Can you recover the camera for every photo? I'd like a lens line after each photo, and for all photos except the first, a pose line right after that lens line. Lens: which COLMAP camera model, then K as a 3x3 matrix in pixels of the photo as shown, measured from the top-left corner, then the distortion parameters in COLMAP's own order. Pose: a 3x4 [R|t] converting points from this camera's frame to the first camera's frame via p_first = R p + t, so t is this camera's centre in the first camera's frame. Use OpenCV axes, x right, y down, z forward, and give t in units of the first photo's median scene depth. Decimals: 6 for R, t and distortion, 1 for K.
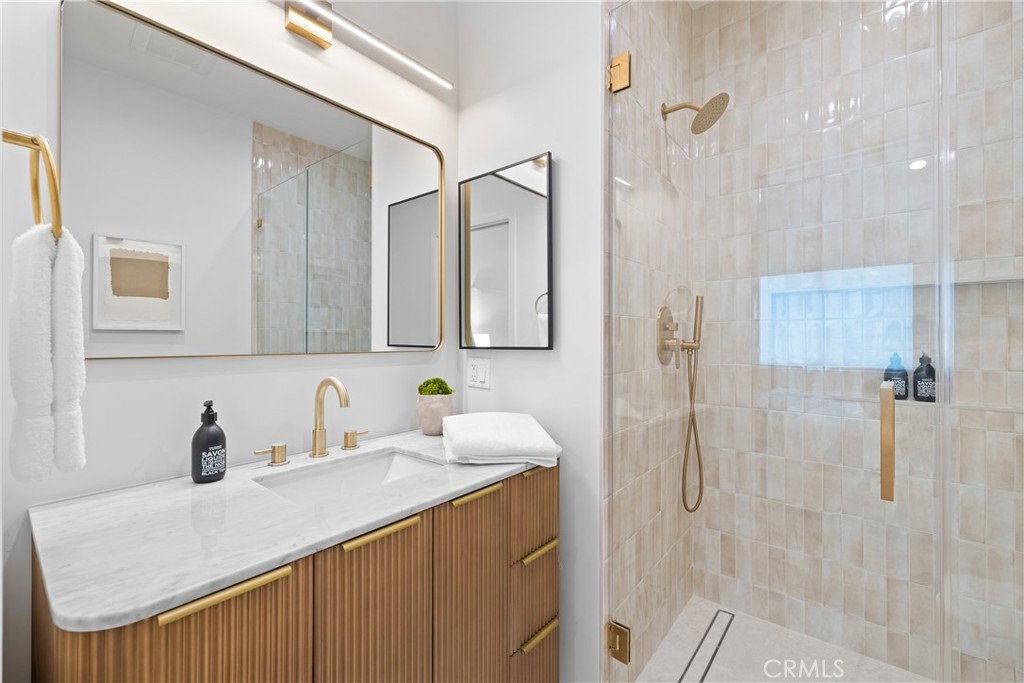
lens RADIAL K [[431.7, 0, 512.2], [0, 431.7, 340.4], [0, 0, 1]] dist [0.003933, -0.000206]
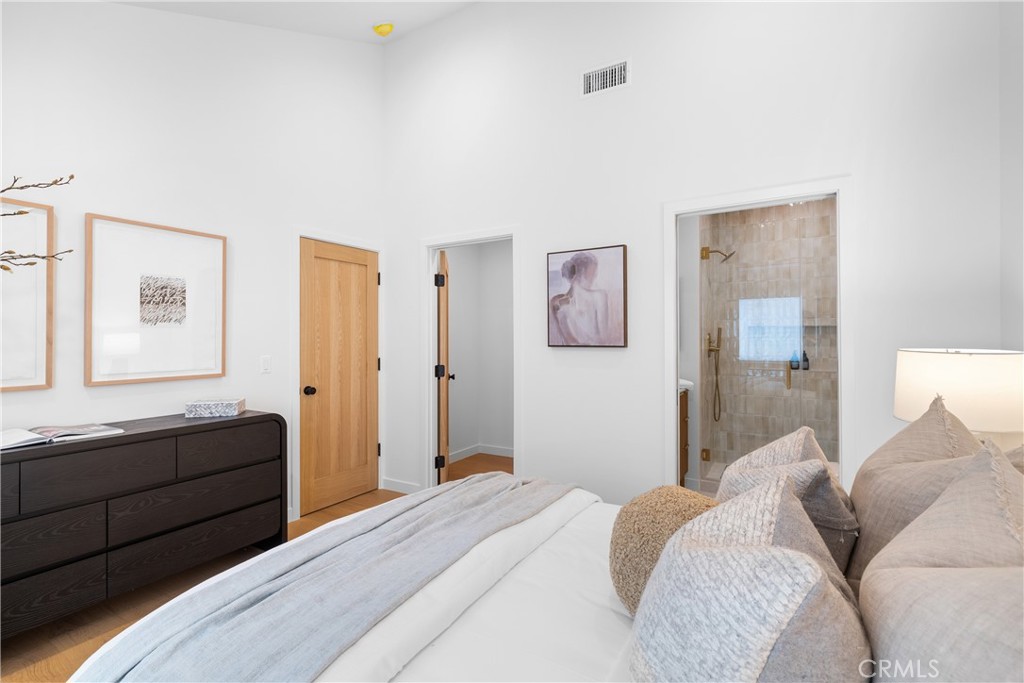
lens RADIAL K [[464.8, 0, 511.6], [0, 464.8, 342.2], [0, 0, 1]] dist [-0.001414, 0.000057]
pose [[0.987921, 0.000325, 0.154958, -1.048102], [0.000218, 0.999994, -0.003485, -0.016099], [-0.154958, 0.003476, 0.987915, -1.276637]]
